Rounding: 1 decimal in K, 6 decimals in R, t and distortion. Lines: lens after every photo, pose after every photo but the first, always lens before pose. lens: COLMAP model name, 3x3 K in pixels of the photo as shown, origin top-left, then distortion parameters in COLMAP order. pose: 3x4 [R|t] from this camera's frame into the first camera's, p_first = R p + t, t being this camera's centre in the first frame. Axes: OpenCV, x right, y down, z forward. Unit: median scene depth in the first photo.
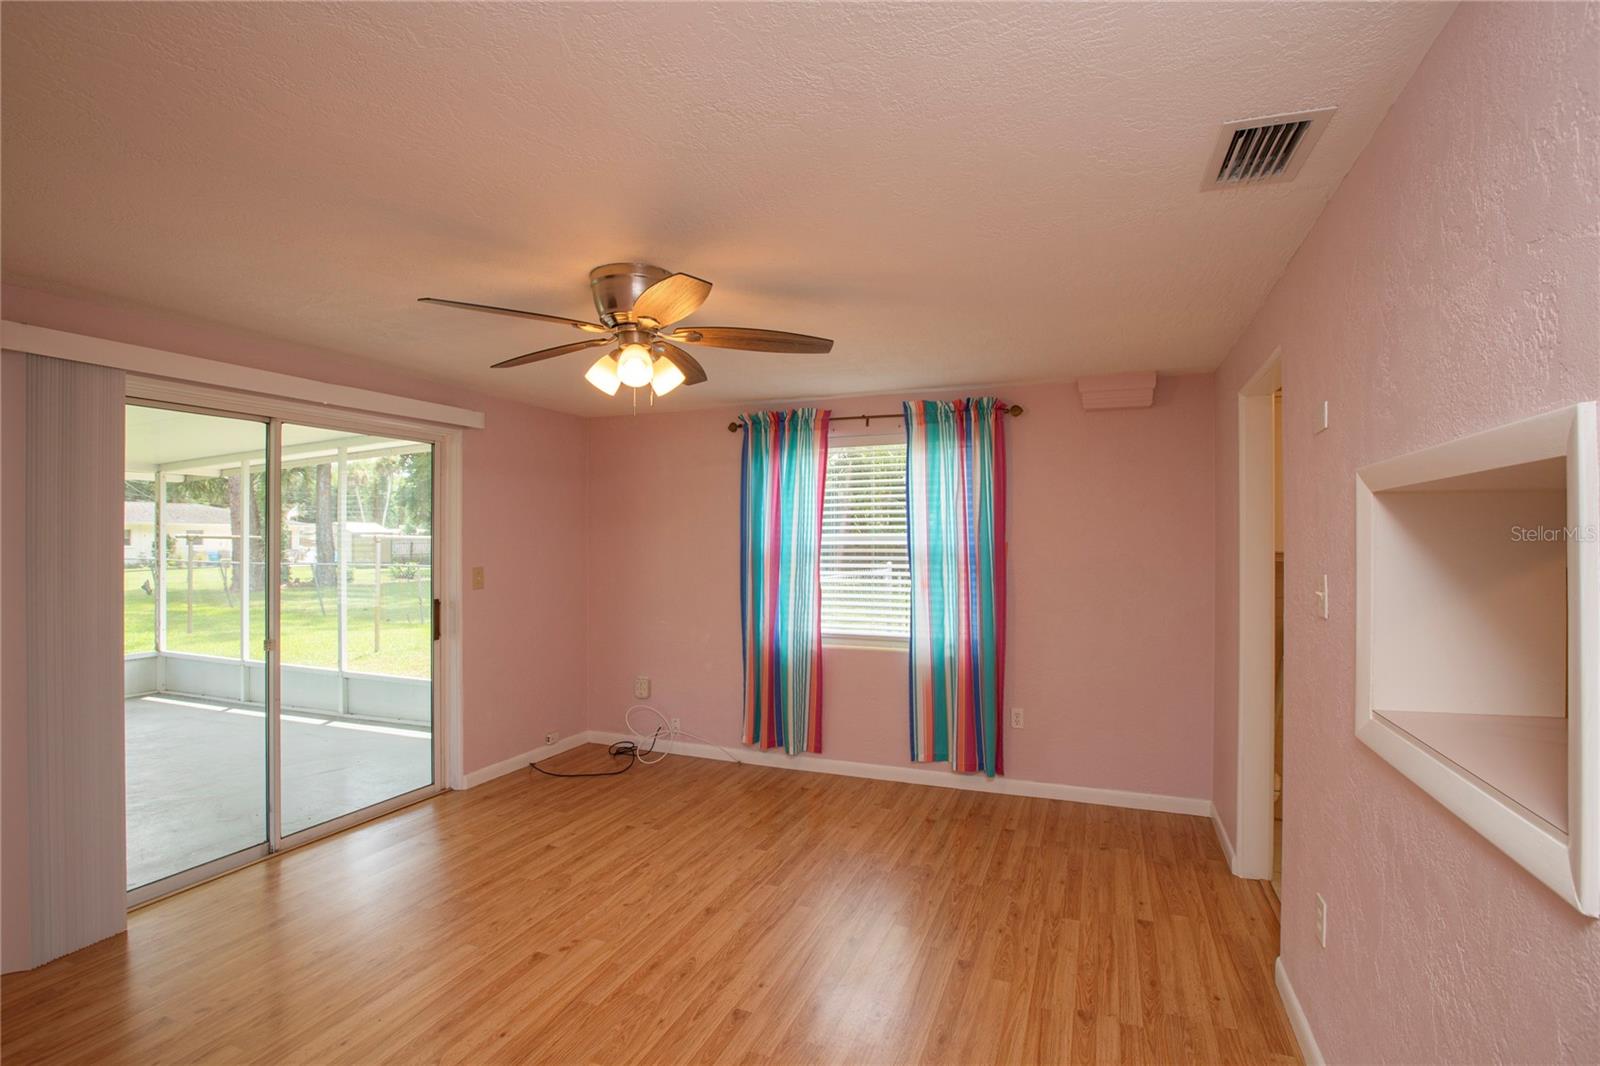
lens RADIAL K [[731.2, 0, 817.0], [0, 731.2, 556.2], [0, 0, 1]] dist [-0.018908, 0.000077]
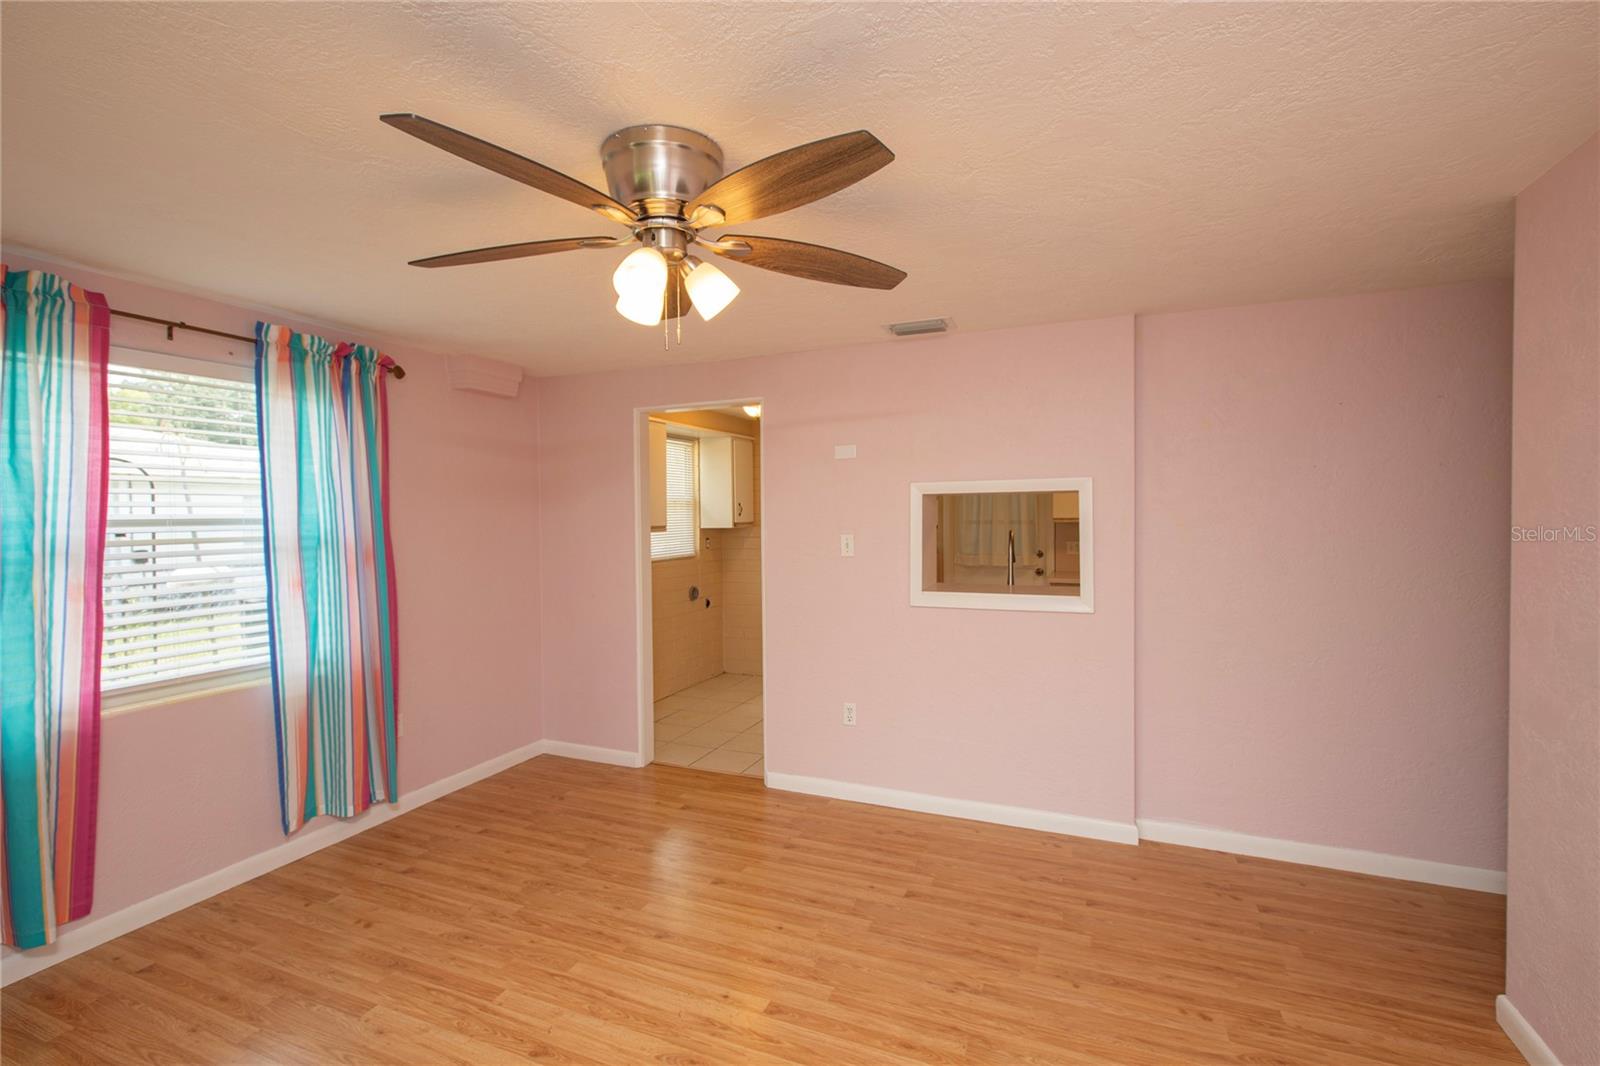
lens RADIAL K [[724.8, 0, 794.9], [0, 724.8, 524.6], [0, 0, 1]] dist [-0.003007, -0.000772]
pose [[0.033798, -0.014339, 0.999326, -0.604910], [0.032295, 0.999391, 0.013248, -0.013955], [-0.998907, 0.031826, 0.034240, 0.524263]]
